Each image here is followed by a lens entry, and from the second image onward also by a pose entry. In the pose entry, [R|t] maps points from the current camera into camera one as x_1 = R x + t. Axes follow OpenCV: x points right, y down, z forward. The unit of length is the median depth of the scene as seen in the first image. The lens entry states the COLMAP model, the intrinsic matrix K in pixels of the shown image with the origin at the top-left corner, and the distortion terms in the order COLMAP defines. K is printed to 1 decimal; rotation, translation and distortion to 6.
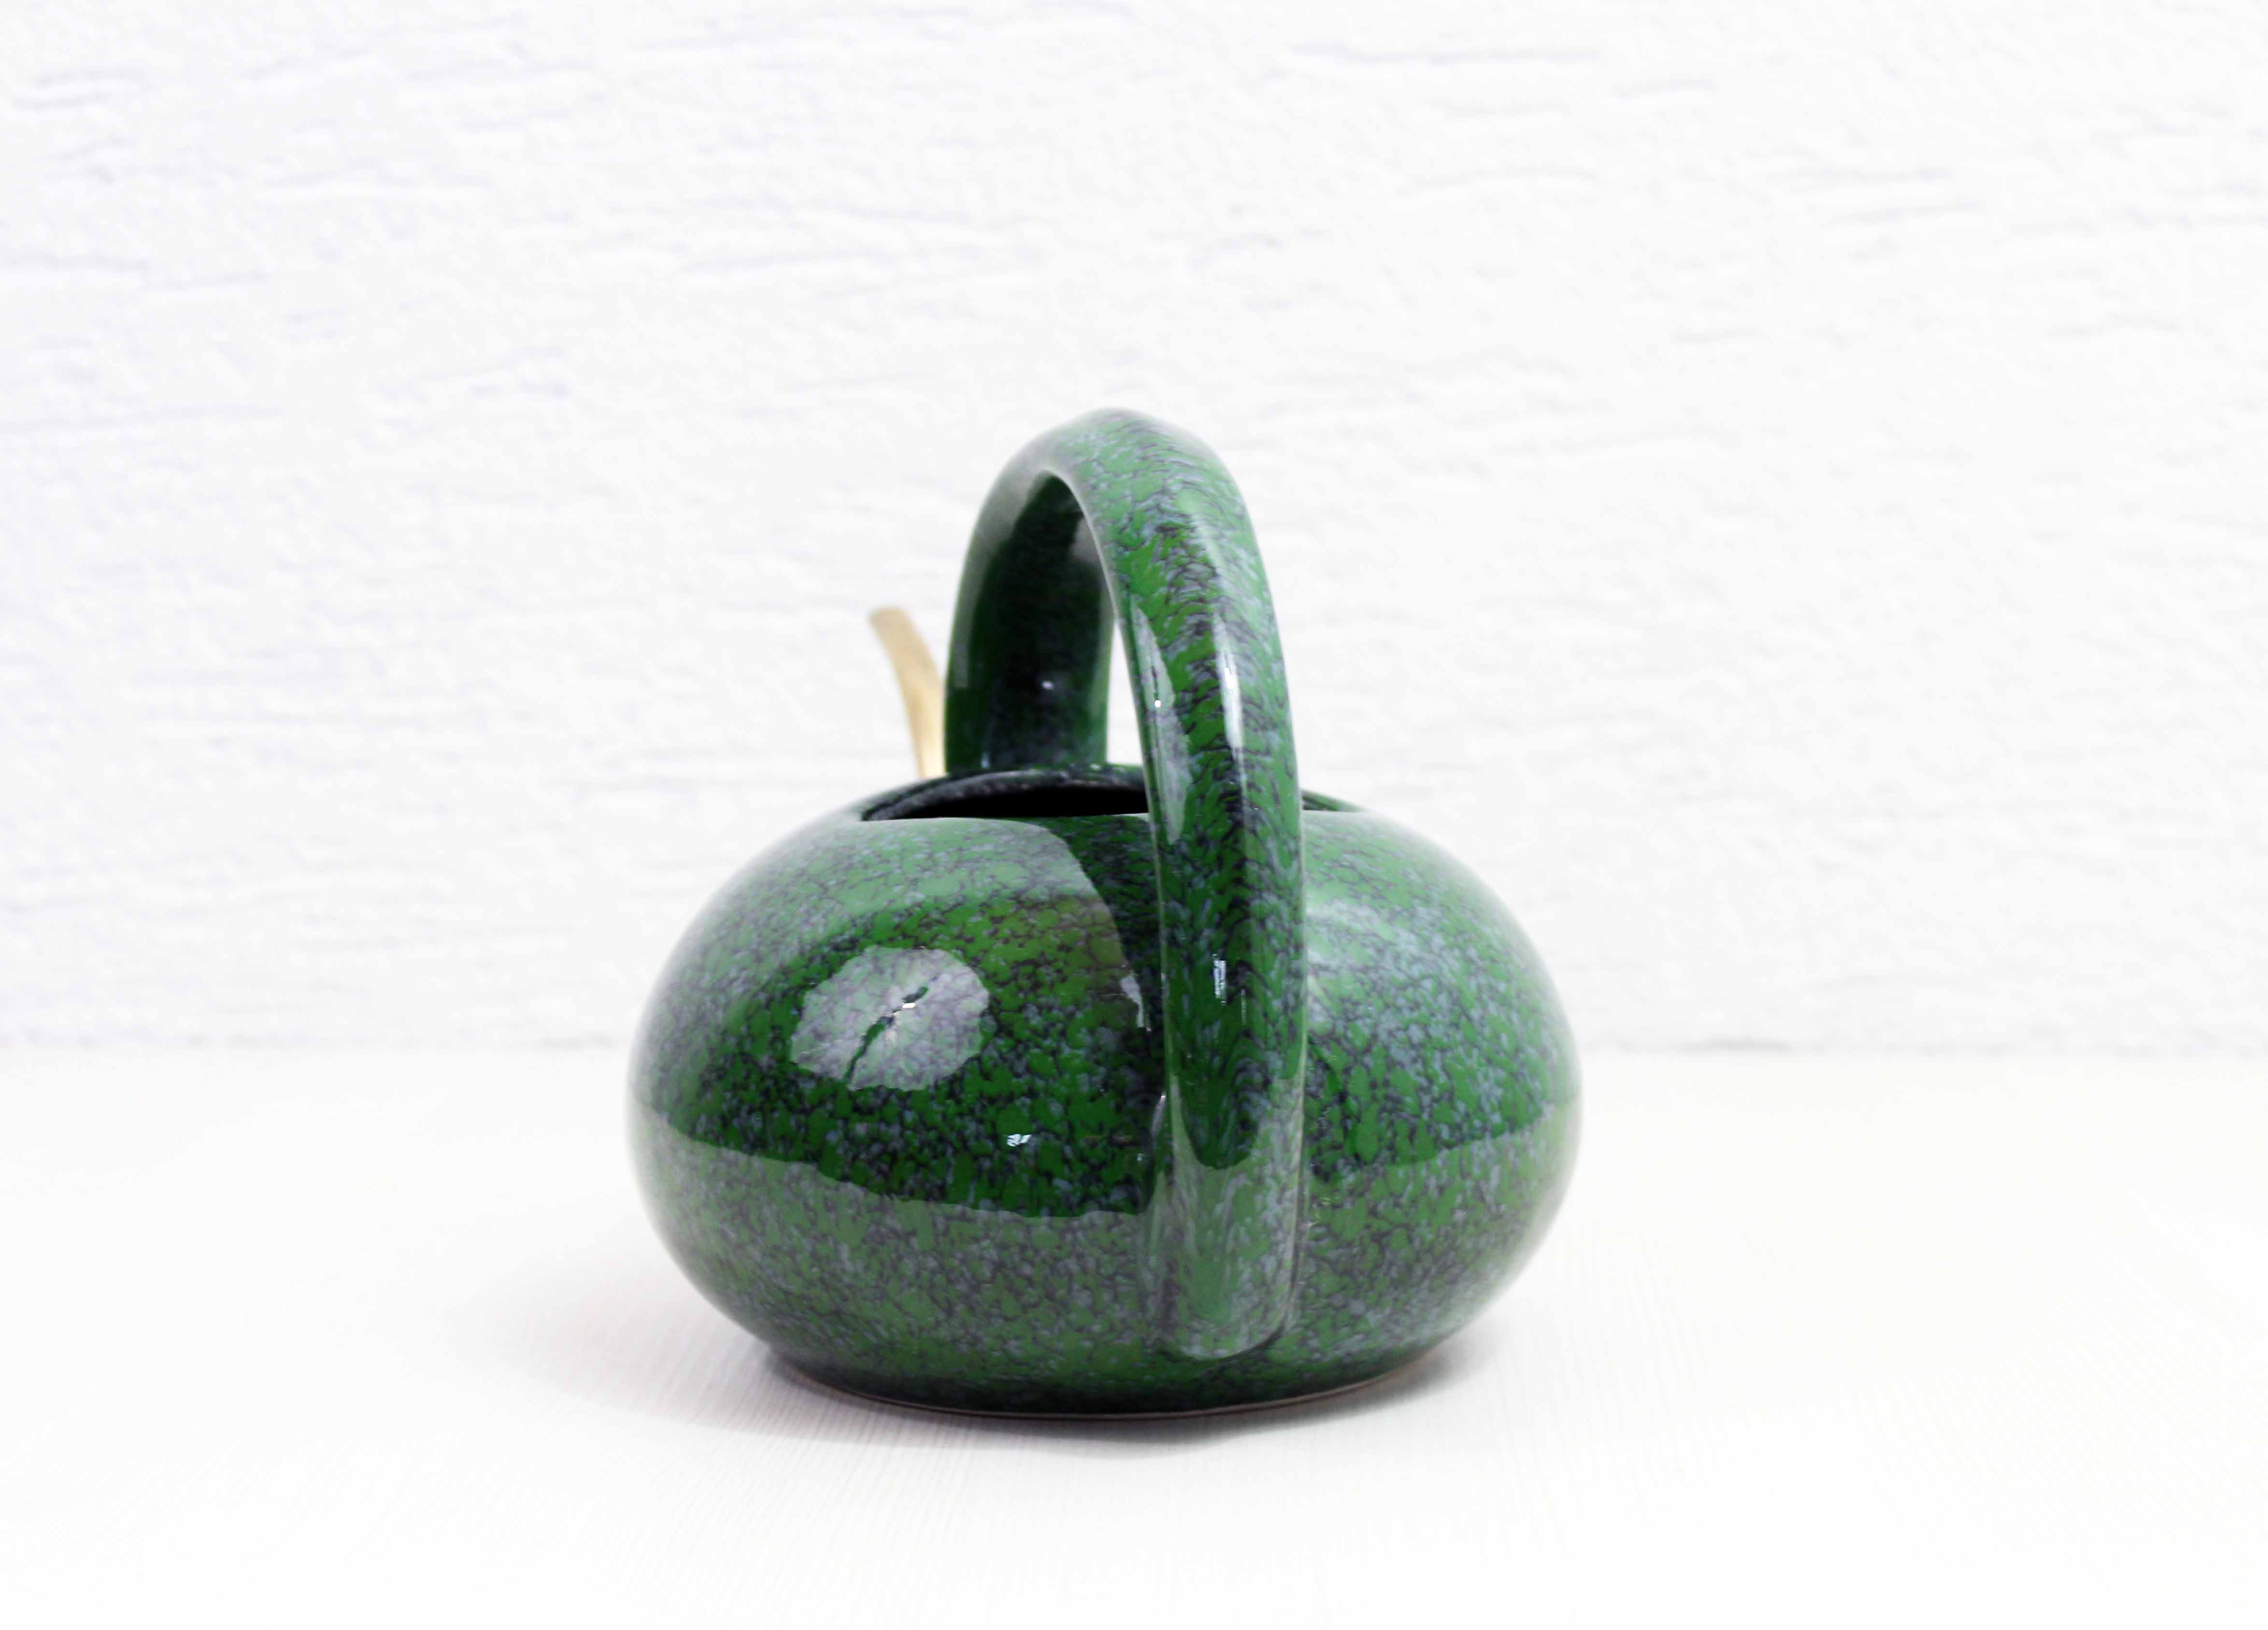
lens RADIAL K [[4170.1, 0, 1124.3], [0, 4170.1, 853.8], [0, 0, 1]] dist [-0.042657, 0.108909]
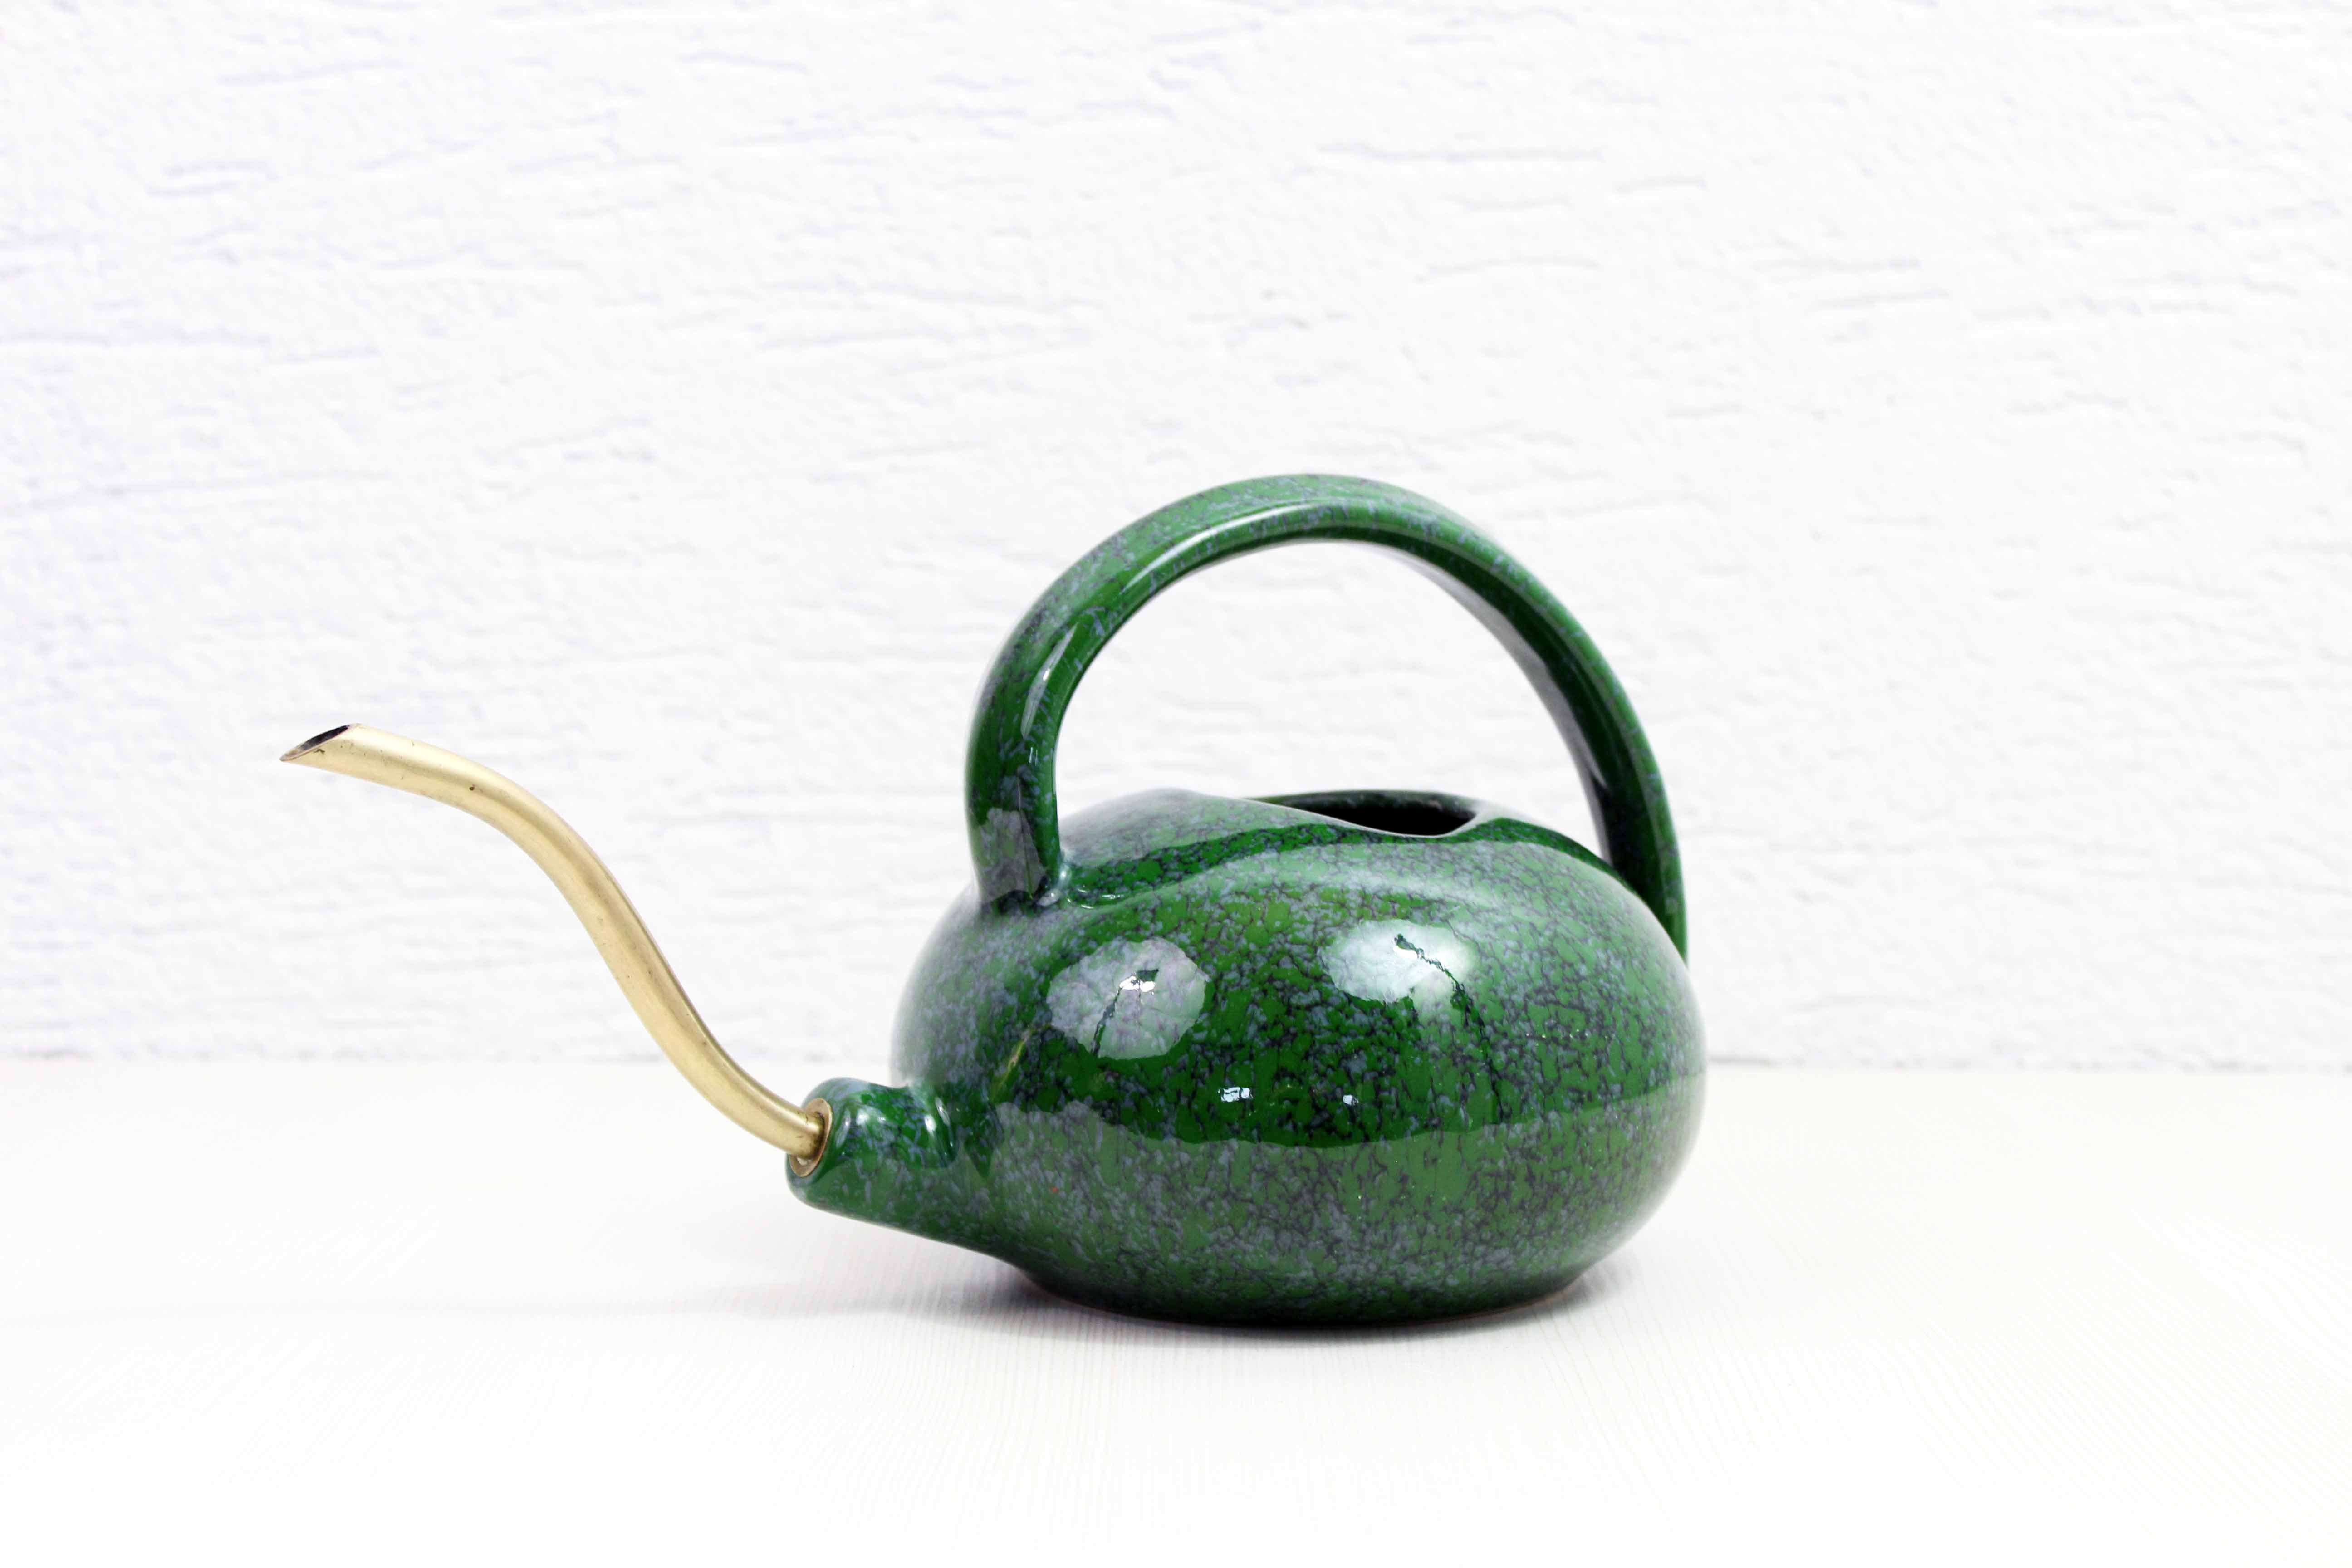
lens RADIAL K [[3906.3, 0, 1178.2], [0, 3906.3, 756.3], [0, 0, 1]] dist [-0.007824, -0.168994]
pose [[0.999916, 0.002876, 0.012648, -0.009418], [-0.002443, 0.999416, -0.034089, 0.001548], [-0.012739, 0.034055, 0.999339, -0.019670]]
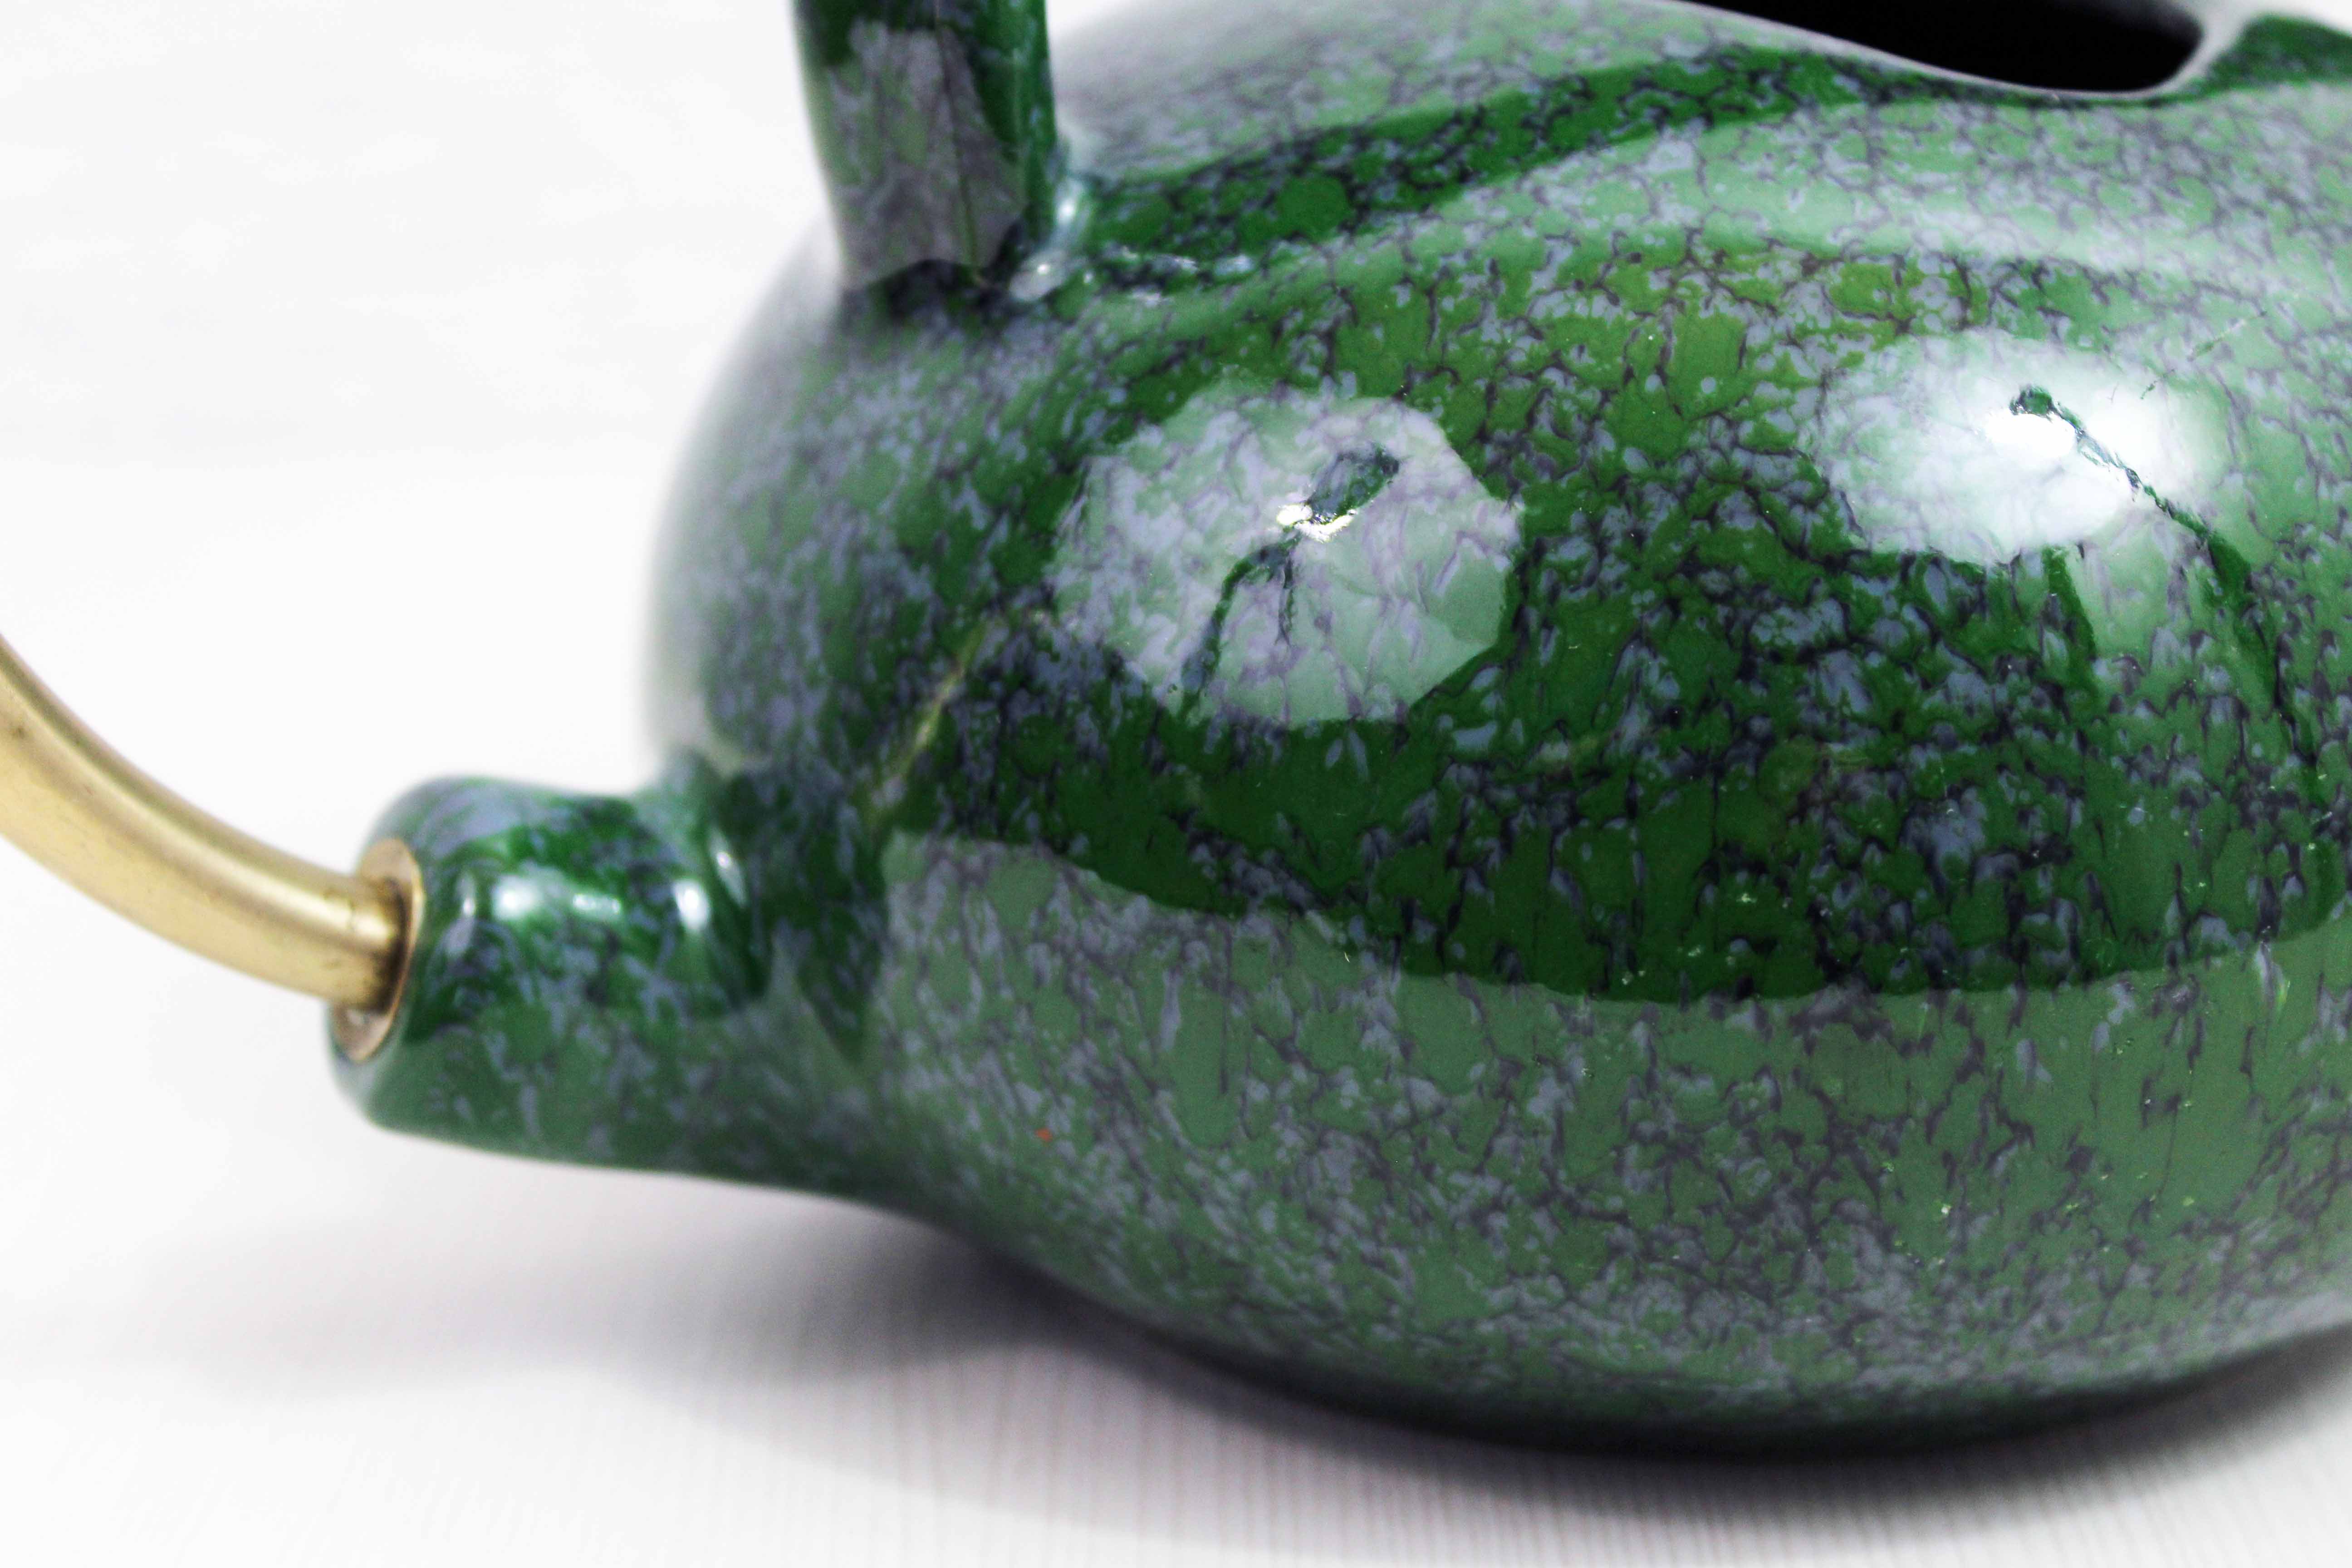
lens RADIAL K [[4091.7, 0, 1176.0], [0, 4091.7, 784.0], [0, 0, 1]] dist [-0.027834, 0.166576]
pose [[0.999913, 0.000677, -0.013159, -0.010160], [0.001920, 0.980529, 0.196367, -0.007656], [0.013036, -0.196375, 0.980442, 0.210174]]
